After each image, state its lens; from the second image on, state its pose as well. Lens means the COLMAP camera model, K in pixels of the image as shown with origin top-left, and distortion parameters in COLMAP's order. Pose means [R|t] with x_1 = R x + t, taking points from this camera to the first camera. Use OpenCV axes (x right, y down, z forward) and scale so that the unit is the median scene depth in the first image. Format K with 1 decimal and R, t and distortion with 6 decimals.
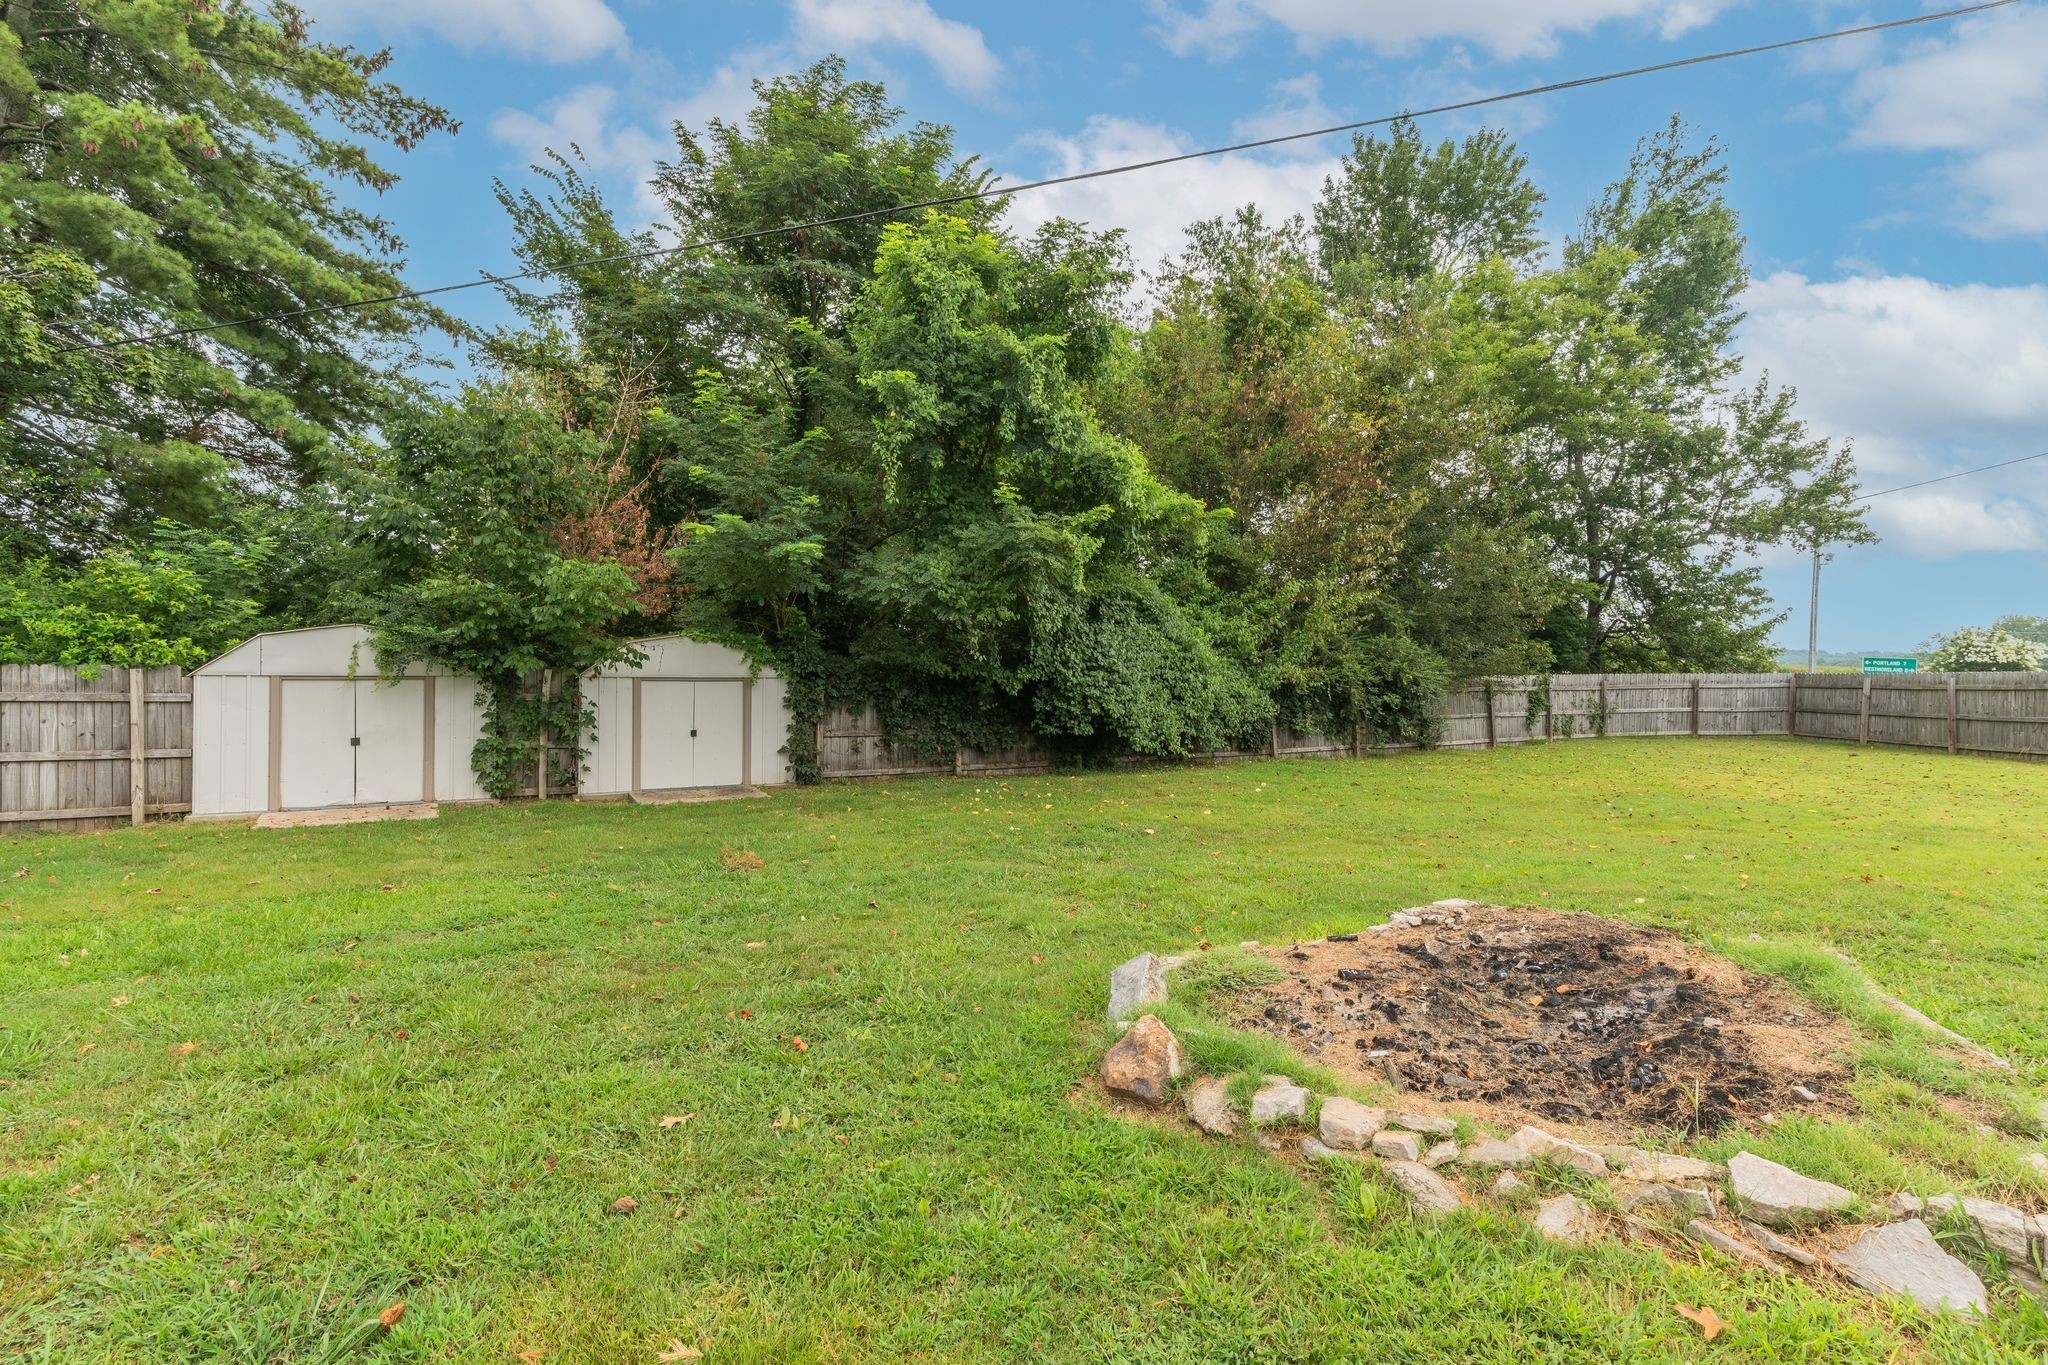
lens RADIAL K [[986.0, 0, 1022.2], [0, 986.0, 664.3], [0, 0, 1]] dist [0.010060, -0.002028]
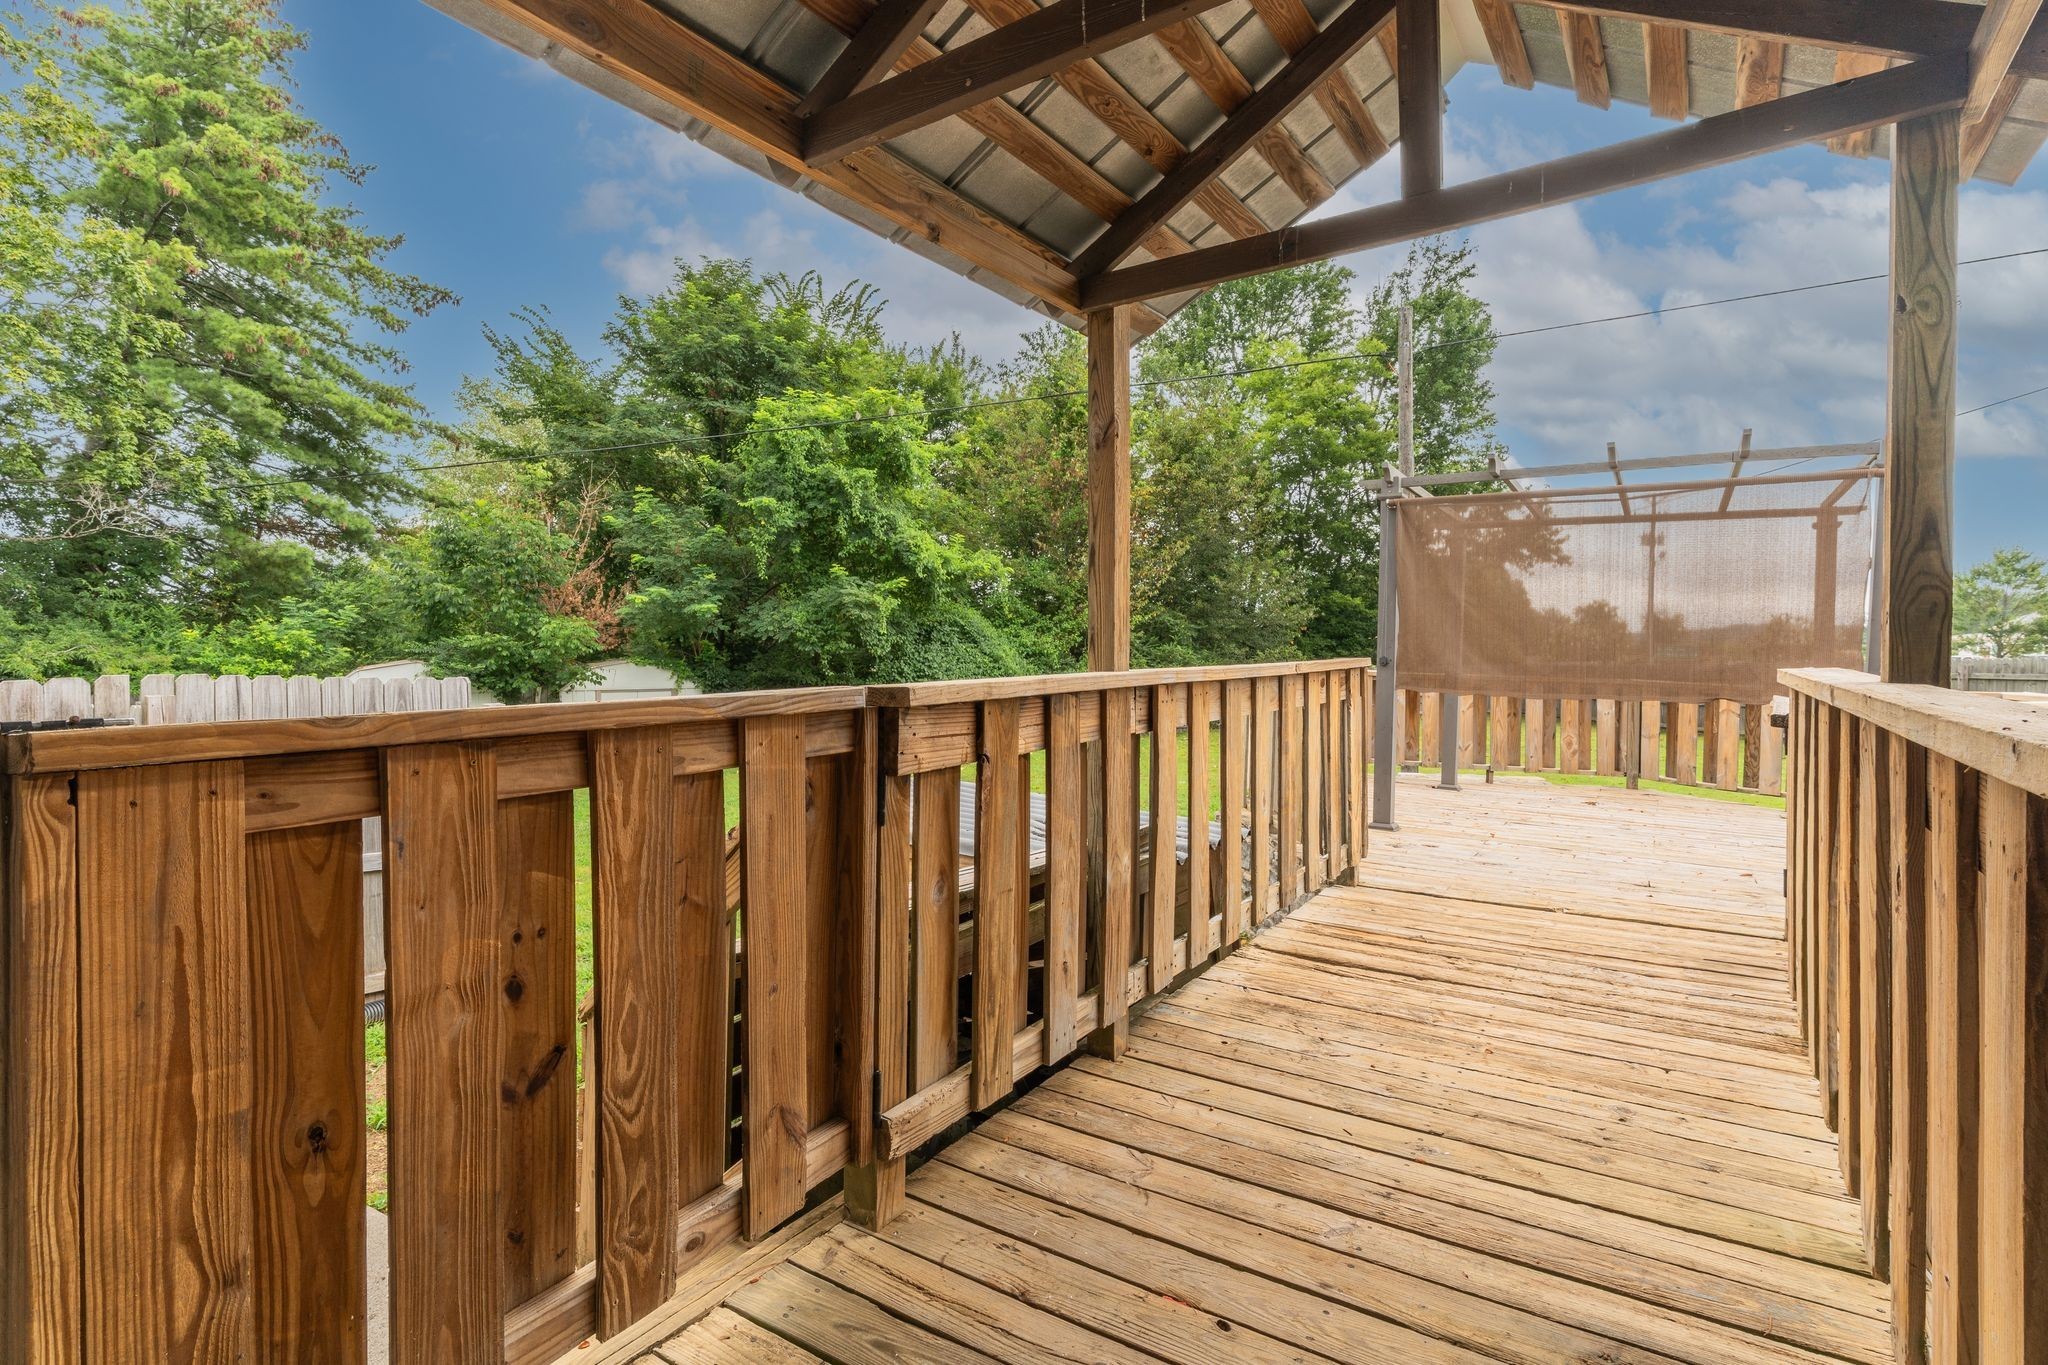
lens RADIAL K [[986.0, 0, 1059.3], [0, 986.0, 655.9], [0, 0, 1]] dist [0.010060, -0.002028]
pose [[0.997221, -0.013866, 0.073204, 0.208221], [0.013629, 0.999900, 0.003730, -0.035915], [-0.073248, -0.002722, 0.997310, -0.570743]]
